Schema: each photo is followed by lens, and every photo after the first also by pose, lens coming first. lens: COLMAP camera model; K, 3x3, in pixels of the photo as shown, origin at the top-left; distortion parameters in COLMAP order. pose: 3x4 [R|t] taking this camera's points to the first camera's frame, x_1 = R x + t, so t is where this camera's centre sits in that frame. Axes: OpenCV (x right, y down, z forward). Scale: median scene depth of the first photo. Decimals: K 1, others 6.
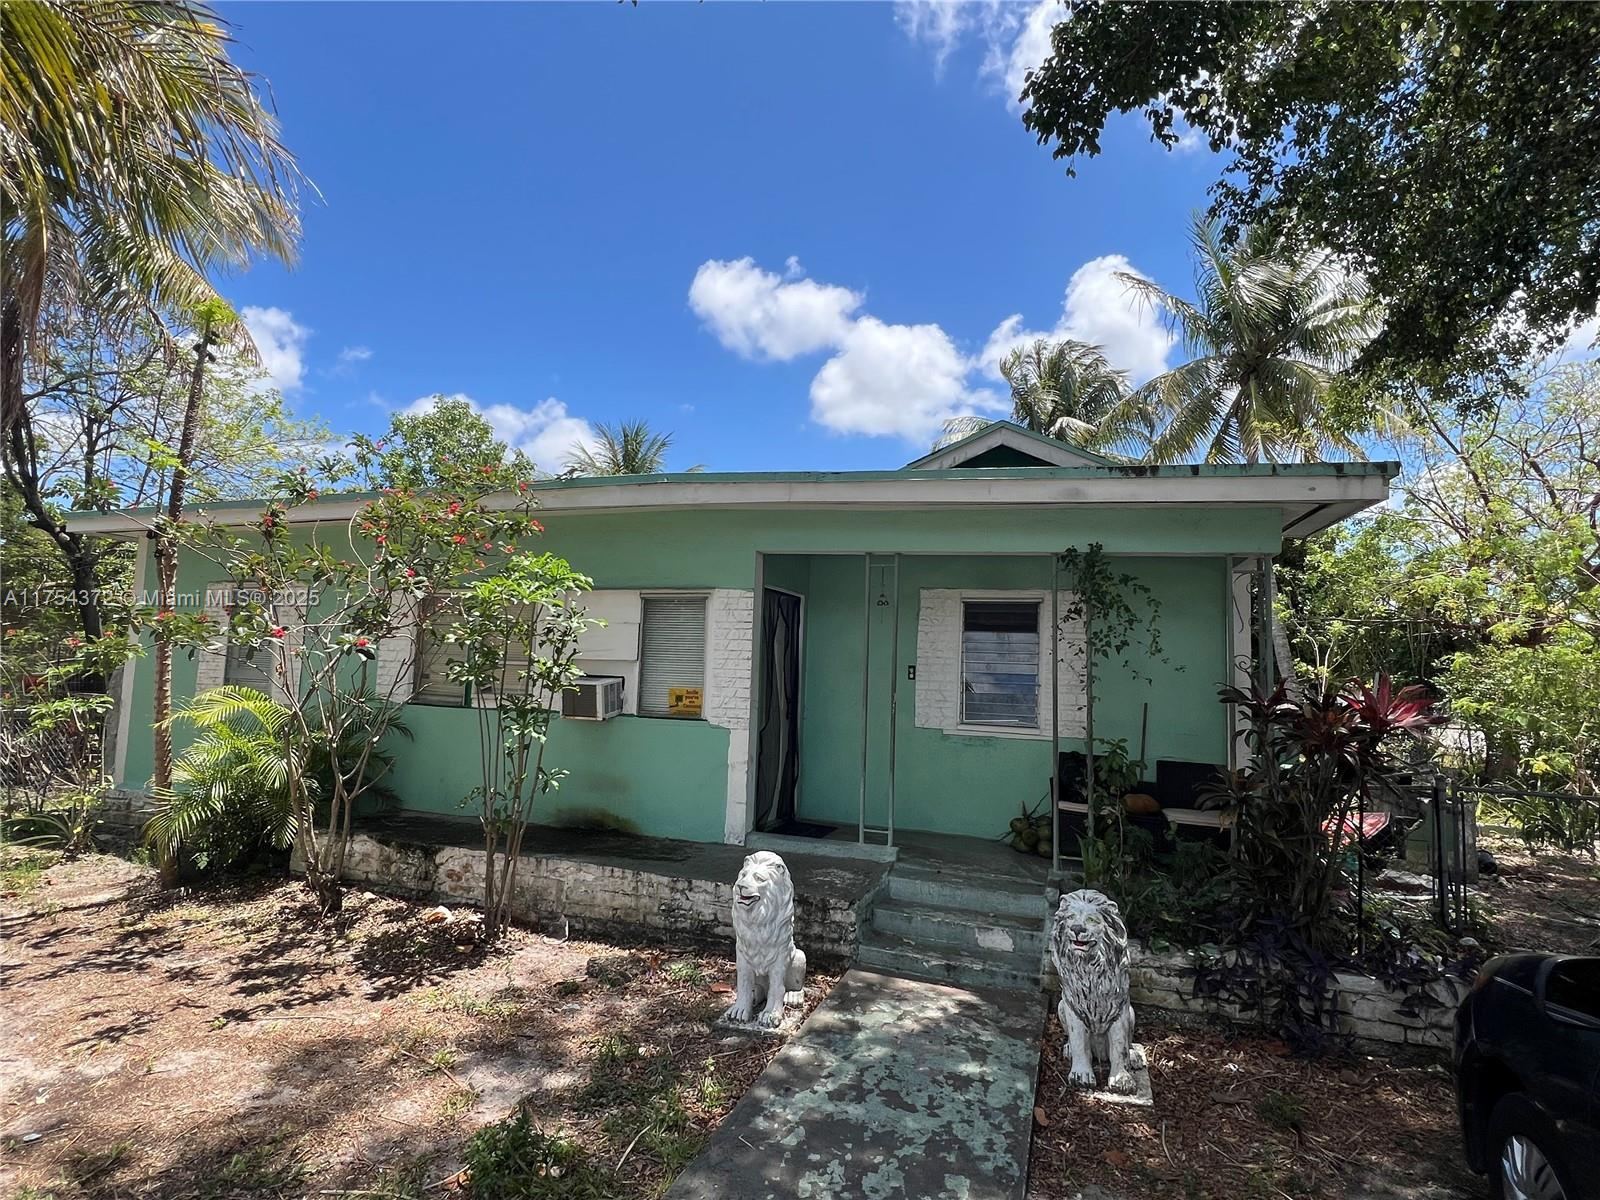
lens RADIAL K [[798.6, 0, 800.0], [0, 798.6, 600.0], [0, 0, 1]] dist [-0.002498, -0.000261]
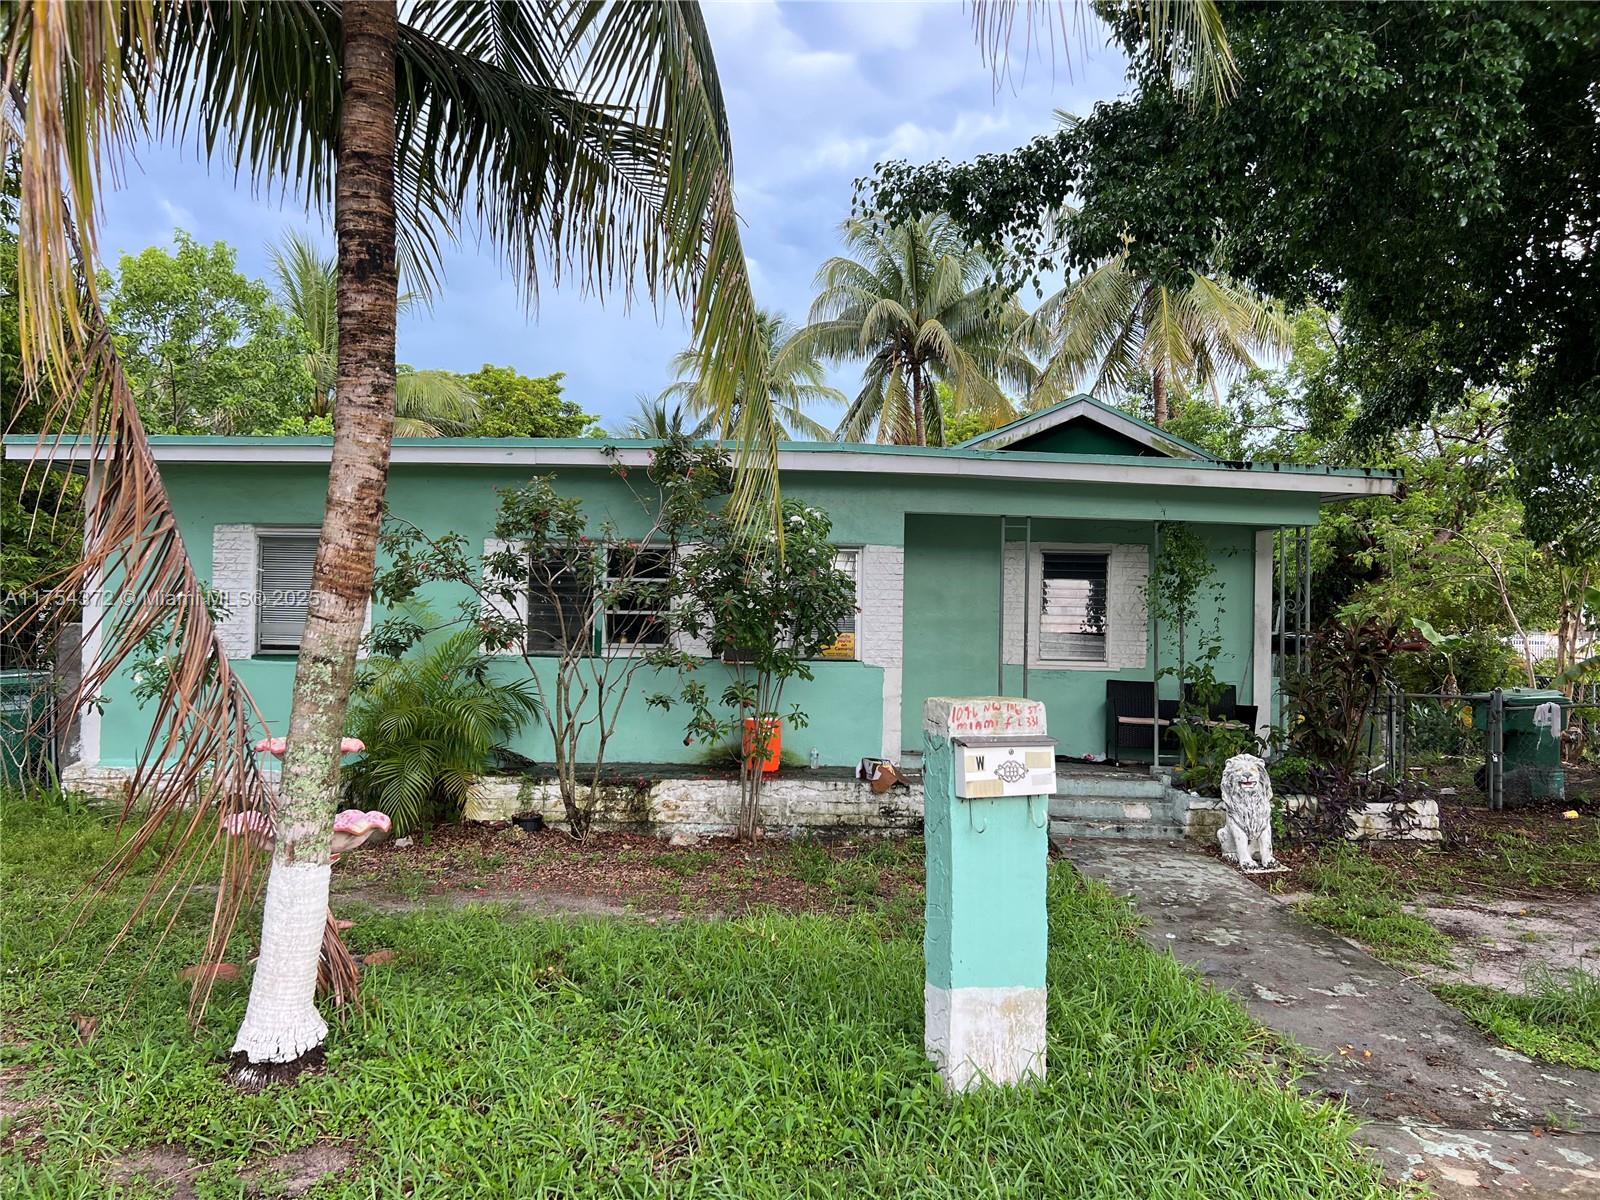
lens RADIAL K [[1204.3, 0, 800.0], [0, 1204.3, 600.0], [0, 0, 1]] dist [0.006476, 0.000721]
pose [[0.953182, -0.012914, 0.302120, -0.765145], [-0.010429, 0.997090, 0.075523, -0.067077], [-0.302216, -0.075138, 0.950274, -0.625160]]
